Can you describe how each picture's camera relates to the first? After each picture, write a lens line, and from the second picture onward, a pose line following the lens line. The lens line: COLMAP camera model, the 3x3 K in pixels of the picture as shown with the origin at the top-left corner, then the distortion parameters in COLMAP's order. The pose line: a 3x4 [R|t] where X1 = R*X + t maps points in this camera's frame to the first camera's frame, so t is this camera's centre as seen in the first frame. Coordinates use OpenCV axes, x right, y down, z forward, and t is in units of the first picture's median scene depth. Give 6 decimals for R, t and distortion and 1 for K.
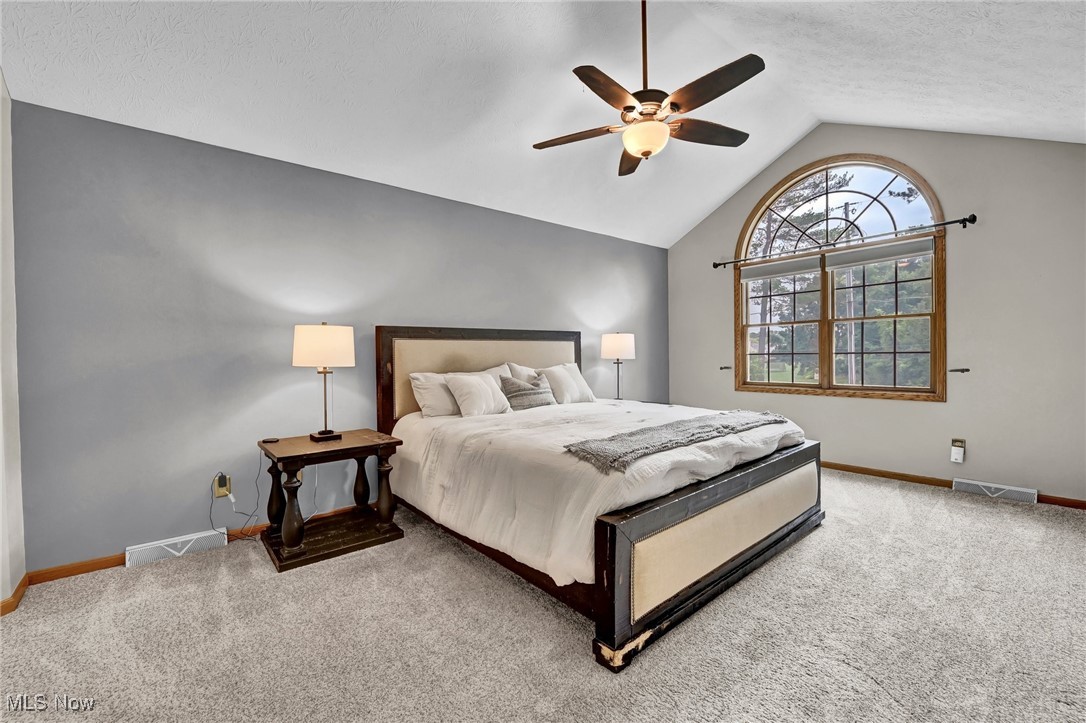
lens RADIAL K [[448.8, 0, 543.3], [0, 448.8, 360.8], [0, 0, 1]] dist [-0.000395, -0.000014]
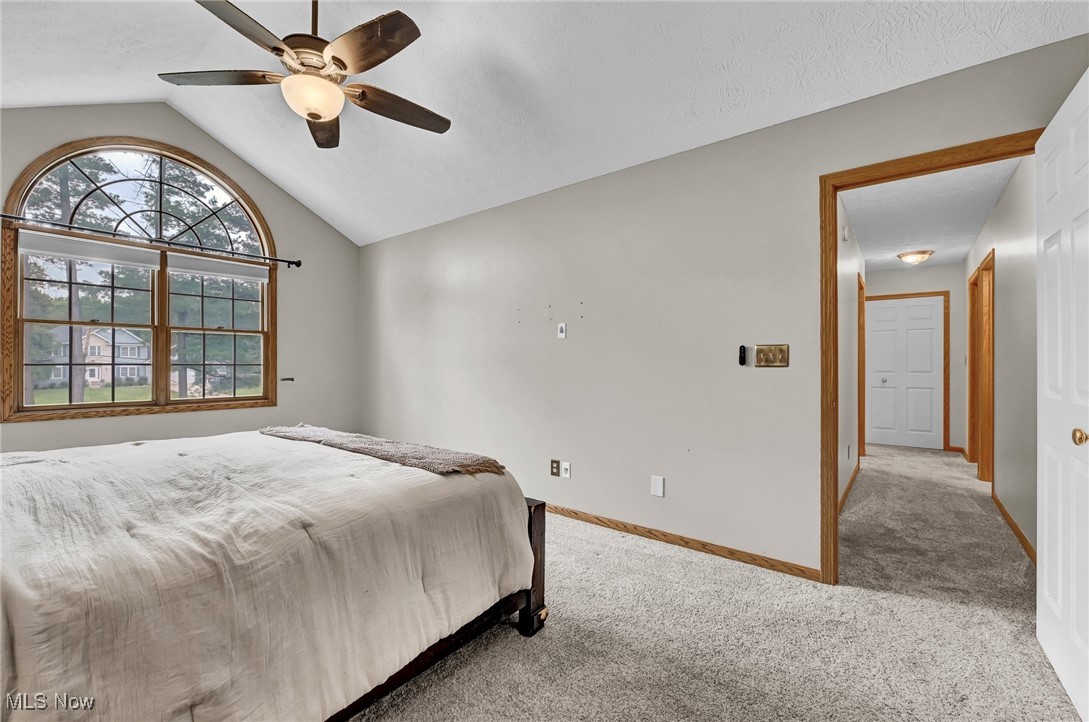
lens RADIAL K [[455.9, 0, 545.6], [0, 455.9, 360.2], [0, 0, 1]] dist [-0.007339, -0.000987]
pose [[-0.217703, 0.021058, 0.975788, -0.415398], [0.009561, 0.999765, -0.019442, -0.000576], [-0.975968, 0.005096, -0.217853, 0.492464]]
